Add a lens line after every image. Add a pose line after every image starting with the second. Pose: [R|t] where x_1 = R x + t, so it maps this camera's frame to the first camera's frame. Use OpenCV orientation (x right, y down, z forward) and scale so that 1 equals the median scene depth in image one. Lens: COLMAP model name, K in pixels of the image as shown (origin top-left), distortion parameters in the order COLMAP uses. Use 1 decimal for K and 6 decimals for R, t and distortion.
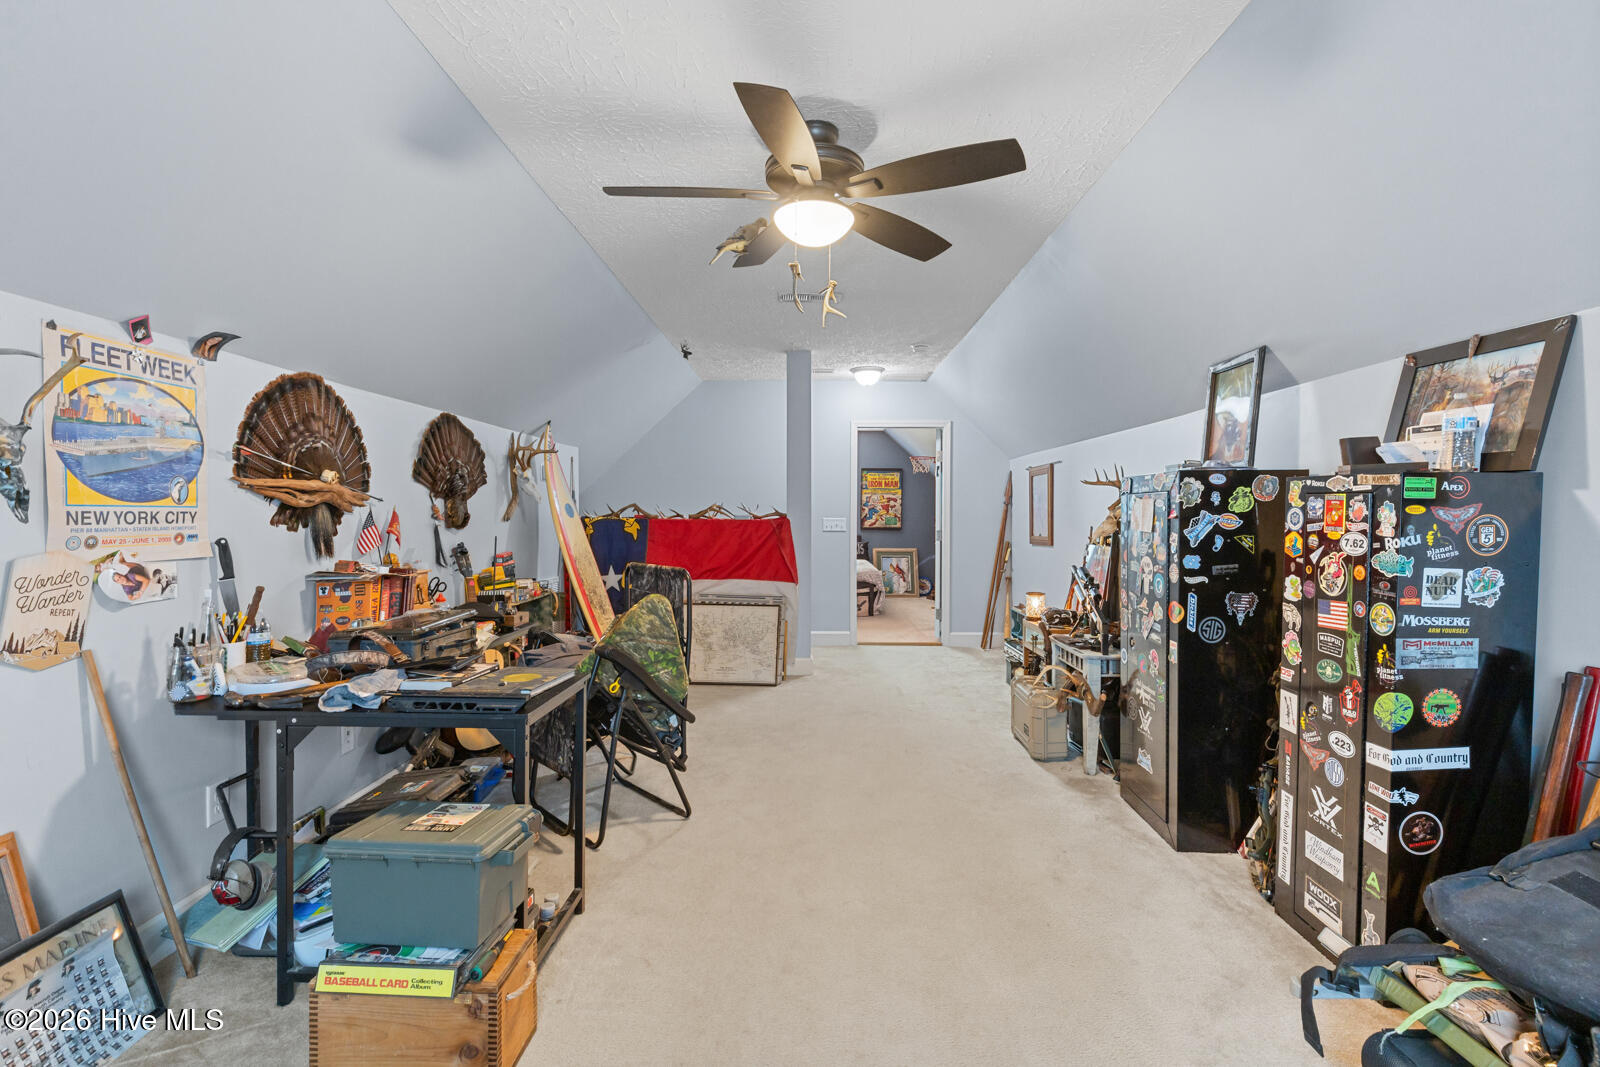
lens RADIAL K [[724.8, 0, 796.9], [0, 724.8, 530.3], [0, 0, 1]] dist [0.006539, -0.002516]
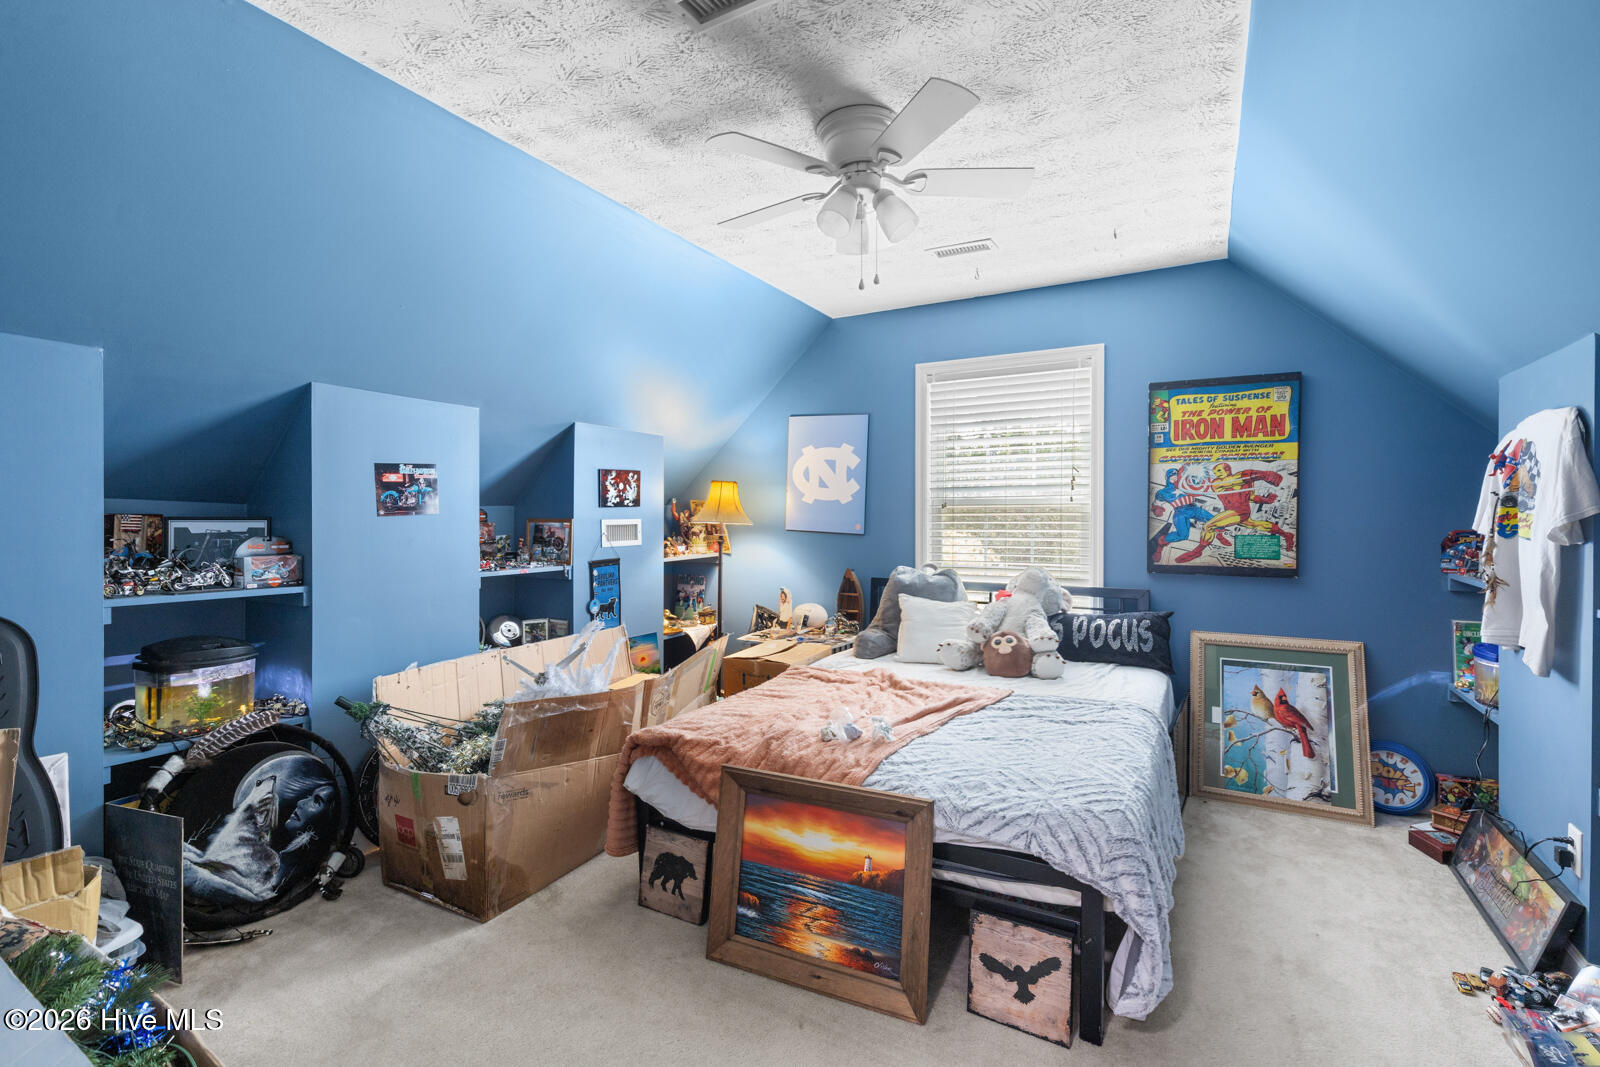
lens RADIAL K [[724.8, 0, 803.0], [0, 724.8, 526.5], [0, 0, 1]] dist [0.006539, -0.002516]
pose [[0.887066, 0.002126, -0.461637, 0.101493], [-0.010212, 0.999835, -0.015018, -0.014949], [0.461529, 0.018036, 0.886942, 0.640352]]
